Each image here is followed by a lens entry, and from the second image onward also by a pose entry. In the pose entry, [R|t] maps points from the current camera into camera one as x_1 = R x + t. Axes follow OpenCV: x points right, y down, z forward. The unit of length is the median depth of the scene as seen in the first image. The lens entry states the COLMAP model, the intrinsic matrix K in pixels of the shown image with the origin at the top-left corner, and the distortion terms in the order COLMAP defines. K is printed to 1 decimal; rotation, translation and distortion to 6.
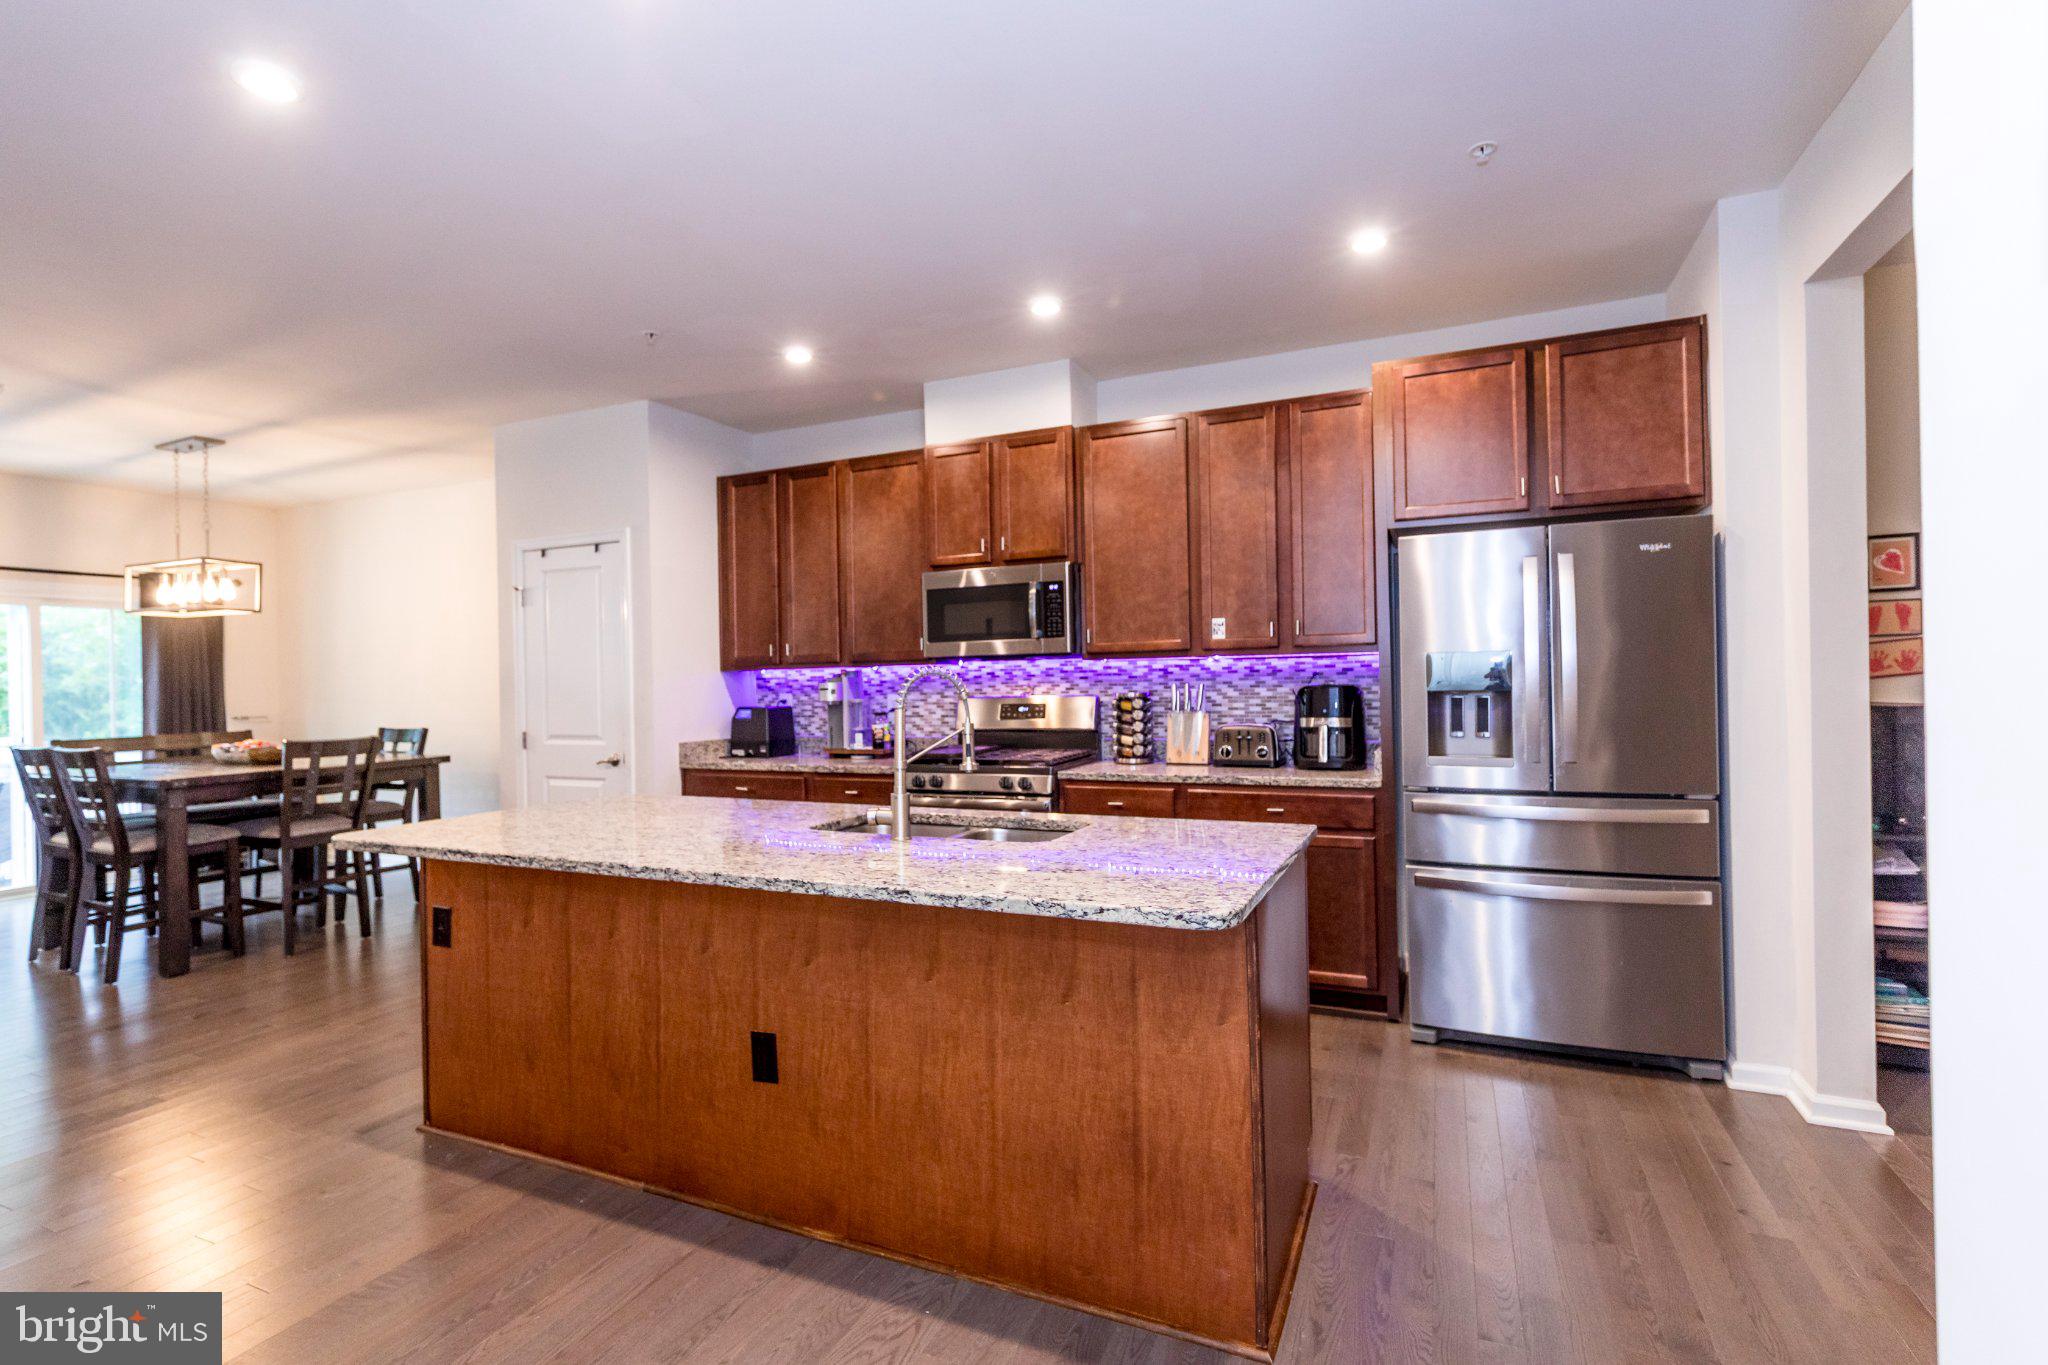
lens RADIAL K [[947.9, 0, 1024.0], [0, 947.9, 682.5], [0, 0, 1]] dist [0.002988, 0.000133]
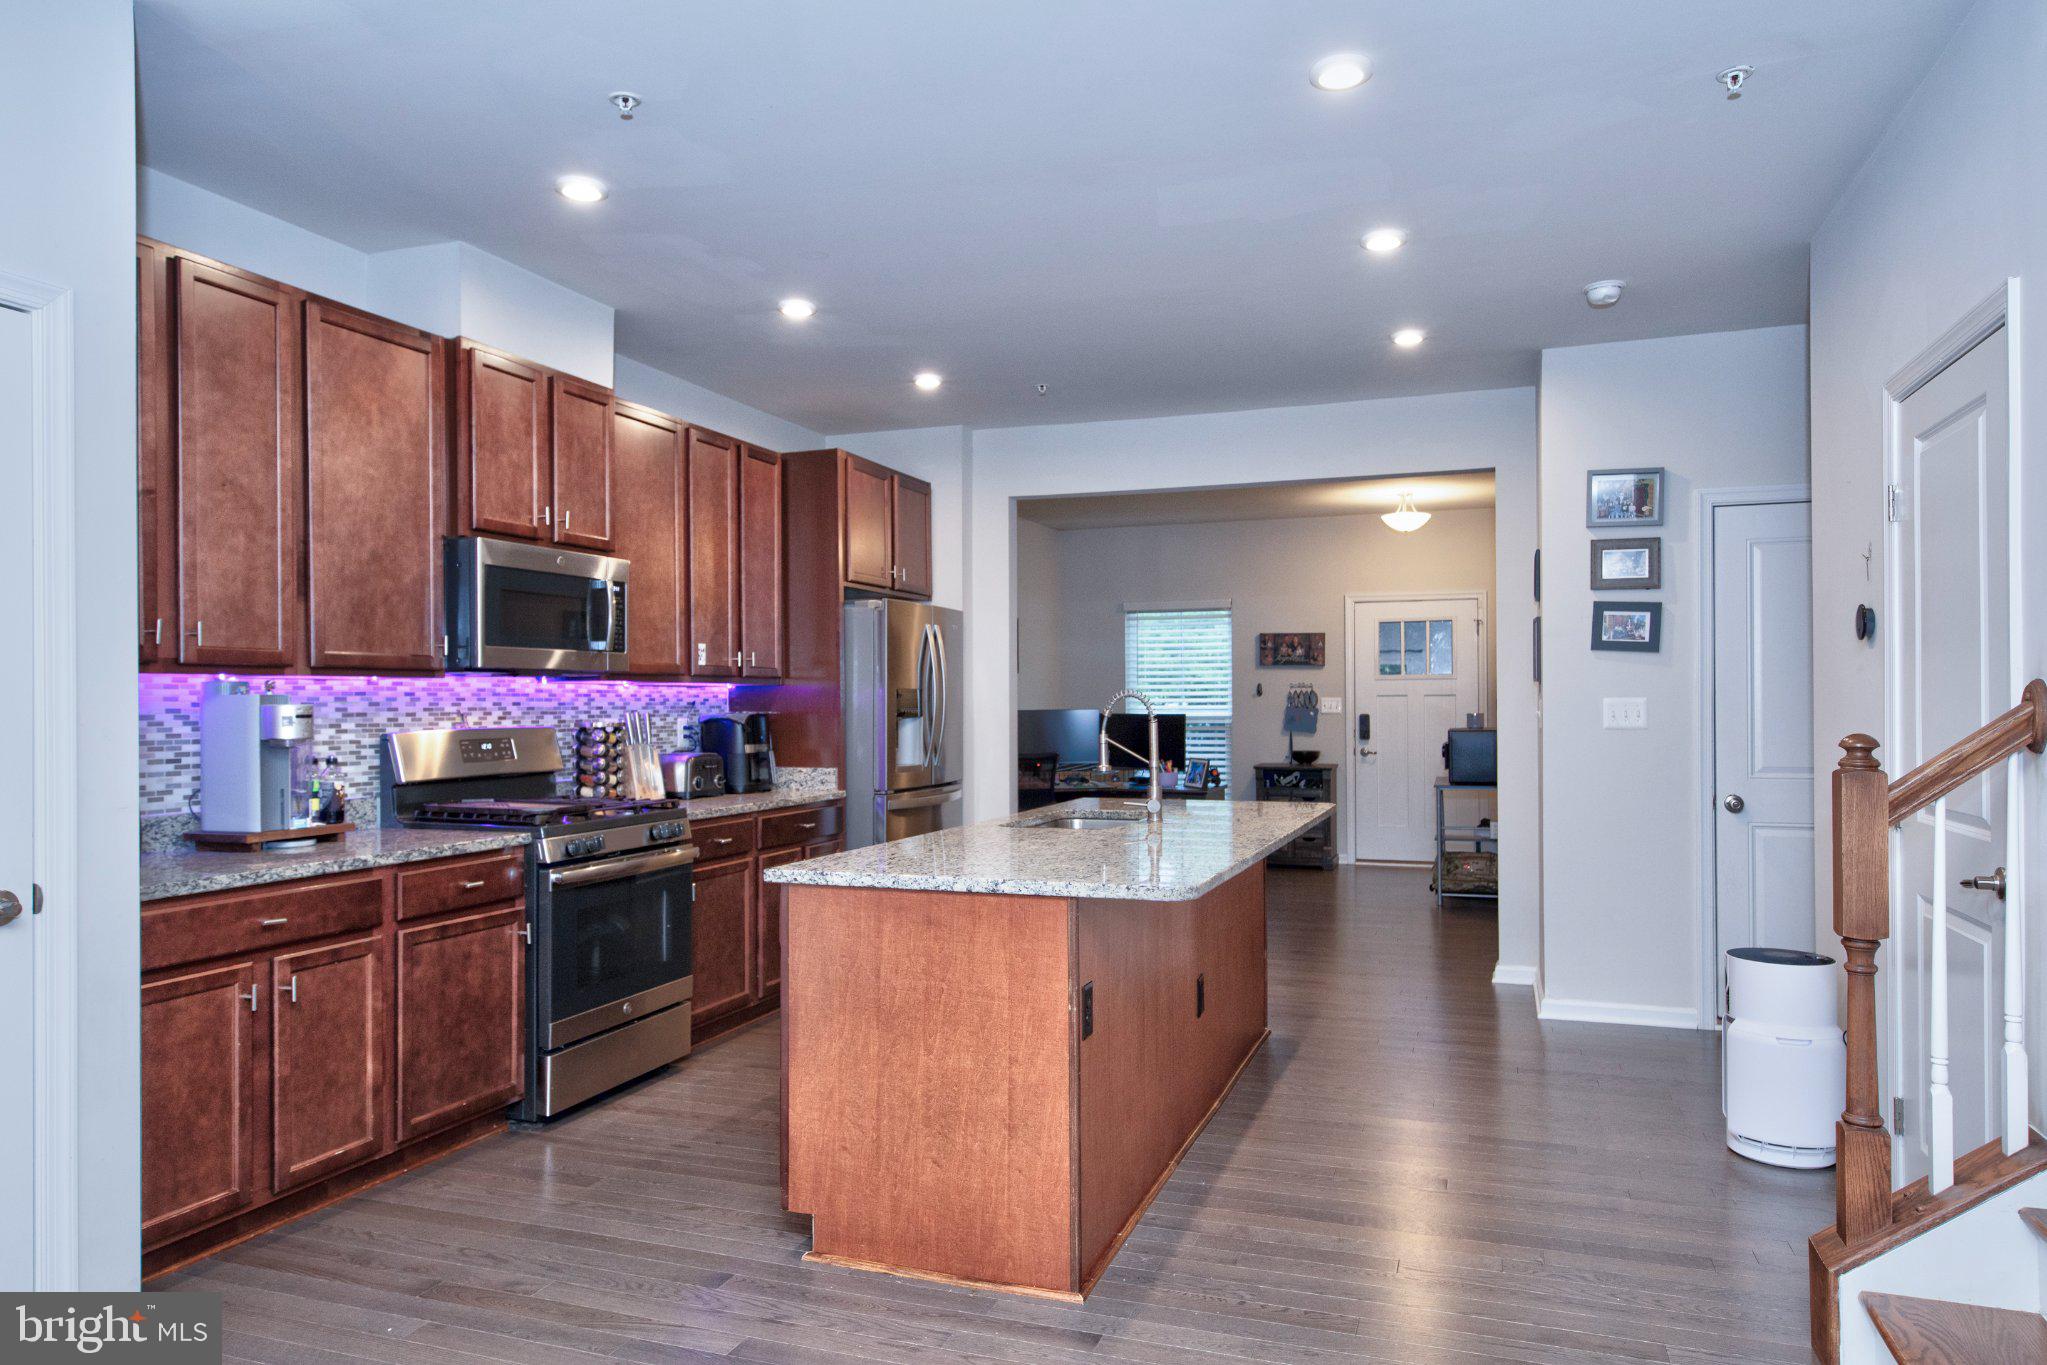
lens RADIAL K [[1326.4, 0, 1023.5], [0, 1326.4, 682.5], [0, 0, 1]] dist [0.000132, -0.000776]
pose [[-0.080022, 0.033035, 0.996246, -1.088966], [0.005407, 0.999450, -0.032707, 0.016195], [-0.996778, 0.002770, -0.080156, 0.736444]]
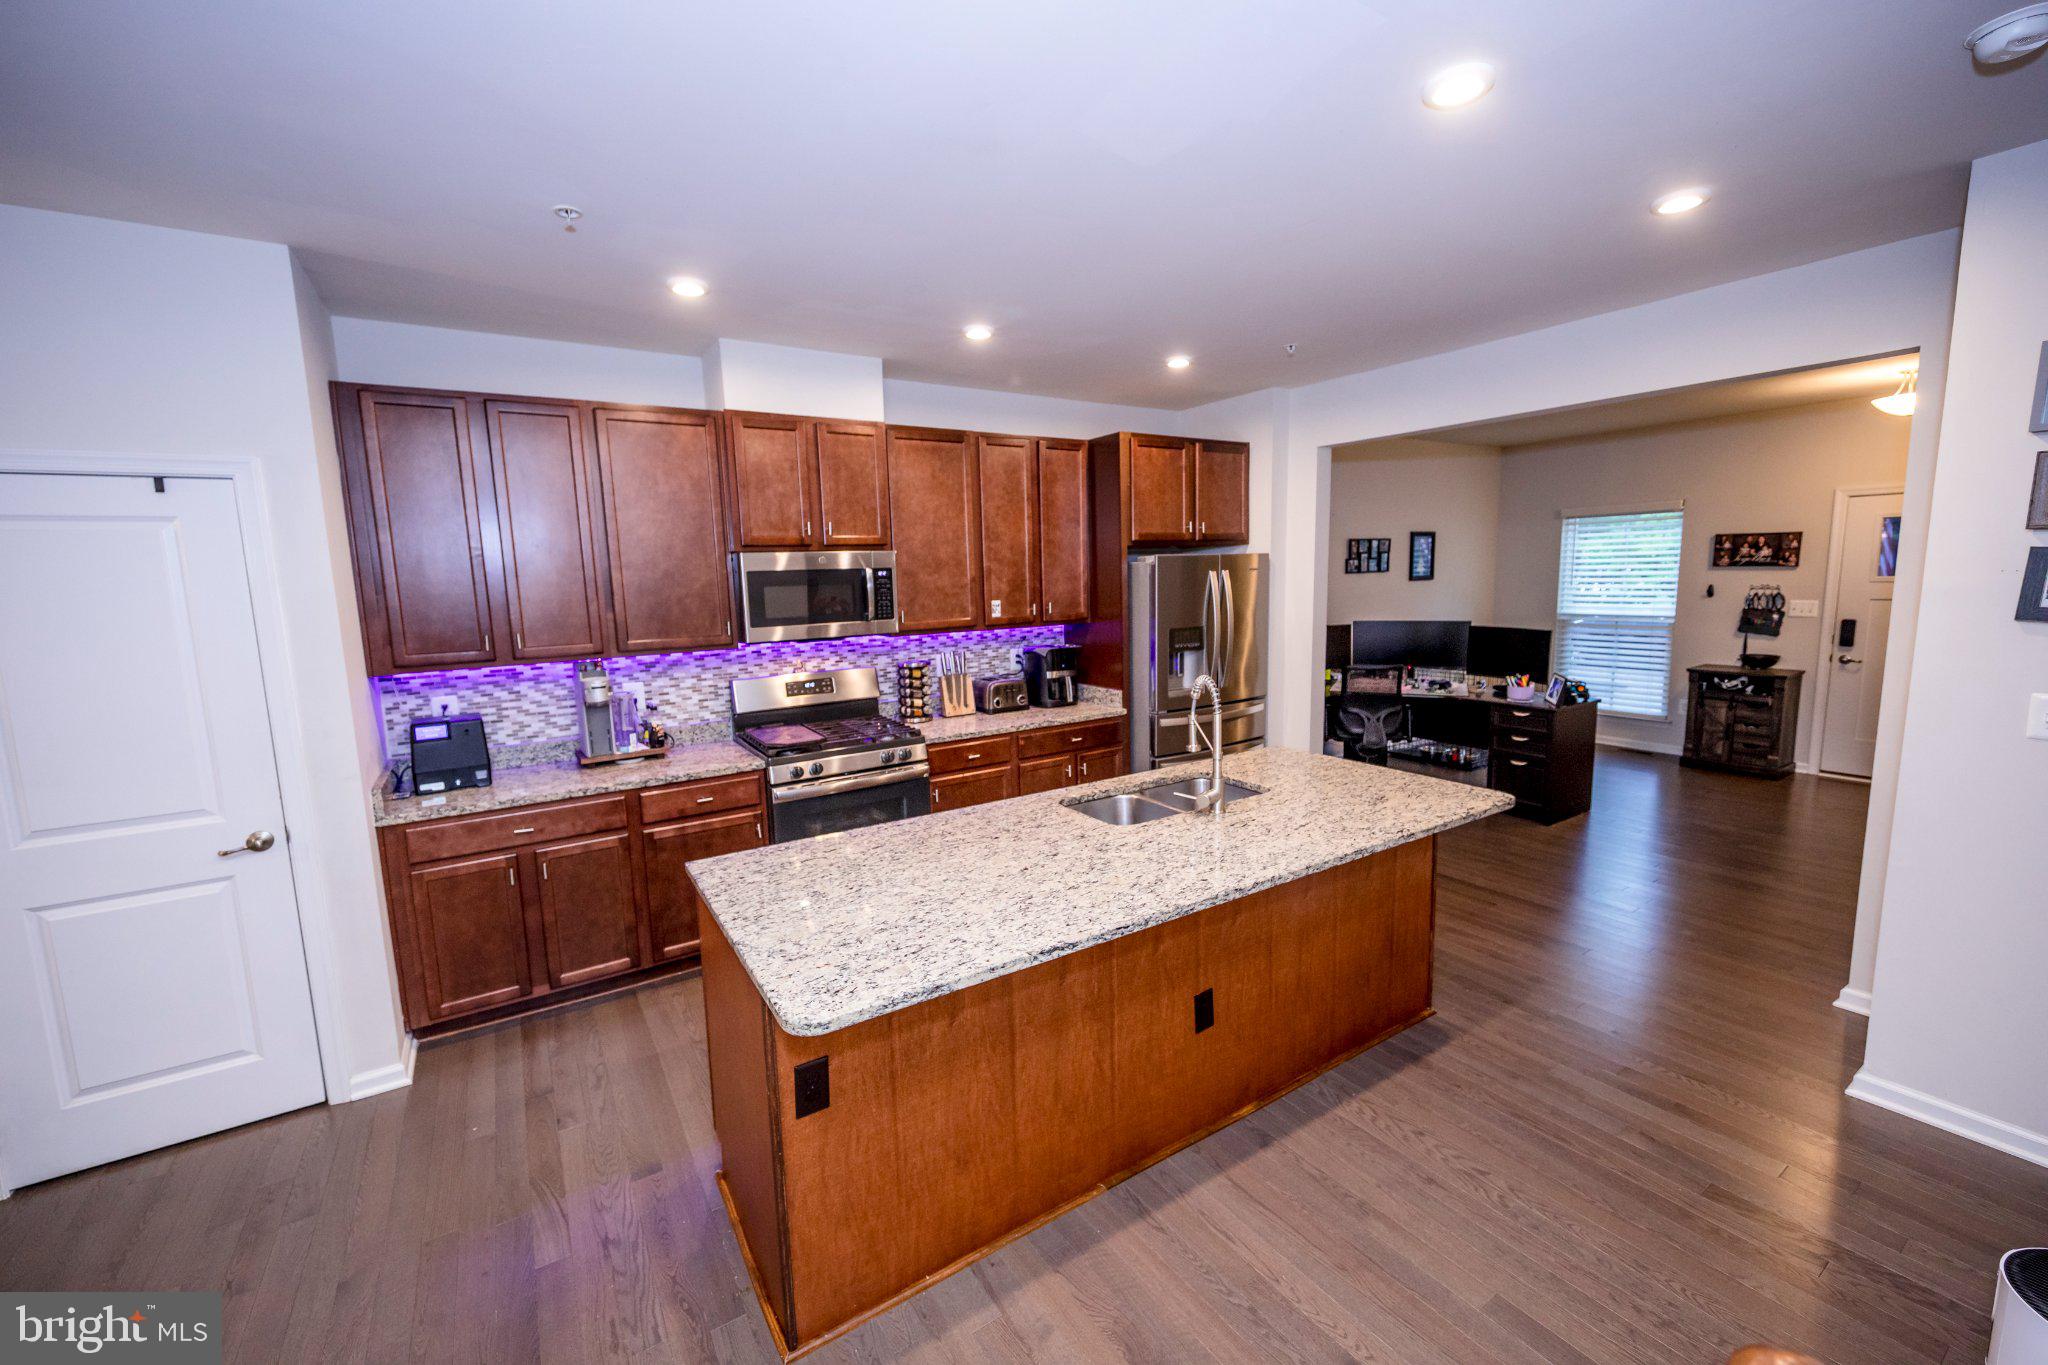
lens RADIAL K [[814.5, 0, 1010.8], [0, 814.5, 673.9], [0, 0, 1]] dist [0.013949, -0.007314]
pose [[0.550493, -0.102555, 0.828517, -0.668781], [0.017657, 0.993634, 0.111261, -0.086088], [-0.834653, -0.046619, 0.548799, 0.349586]]
